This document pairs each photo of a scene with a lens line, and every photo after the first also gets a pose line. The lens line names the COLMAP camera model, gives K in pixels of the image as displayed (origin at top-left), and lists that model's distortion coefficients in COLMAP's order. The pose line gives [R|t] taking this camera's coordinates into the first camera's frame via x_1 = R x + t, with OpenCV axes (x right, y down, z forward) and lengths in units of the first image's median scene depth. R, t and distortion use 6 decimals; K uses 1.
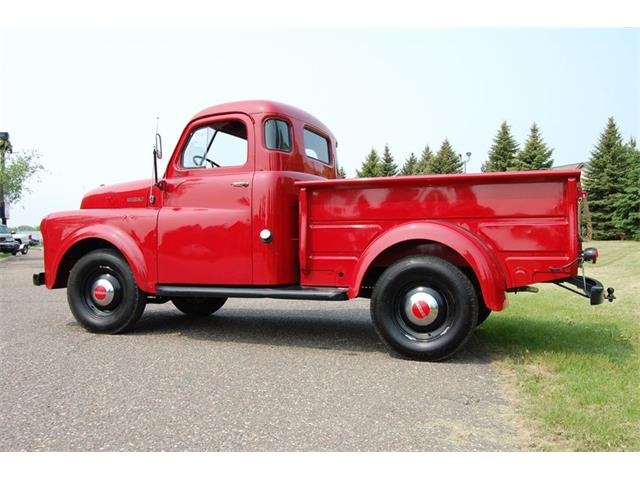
lens RADIAL K [[751.7, 0, 320.0], [0, 751.7, 240.0], [0, 0, 1]] dist [-0.063374, 0.000353]
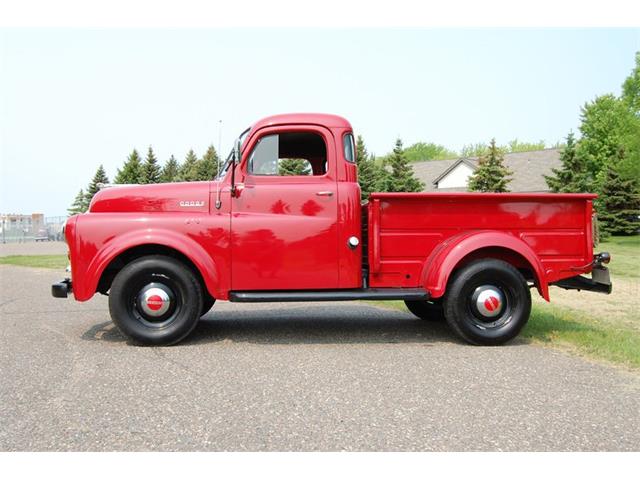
lens RADIAL K [[703.9, 0, 320.0], [0, 703.9, 240.0], [0, 0, 1]] dist [-0.135585, 0.003952]
pose [[0.859214, -0.002042, 0.511612, -0.565315], [-0.002748, 0.999959, 0.008606, -0.016248], [-0.511609, -0.008800, 0.859173, 0.142280]]
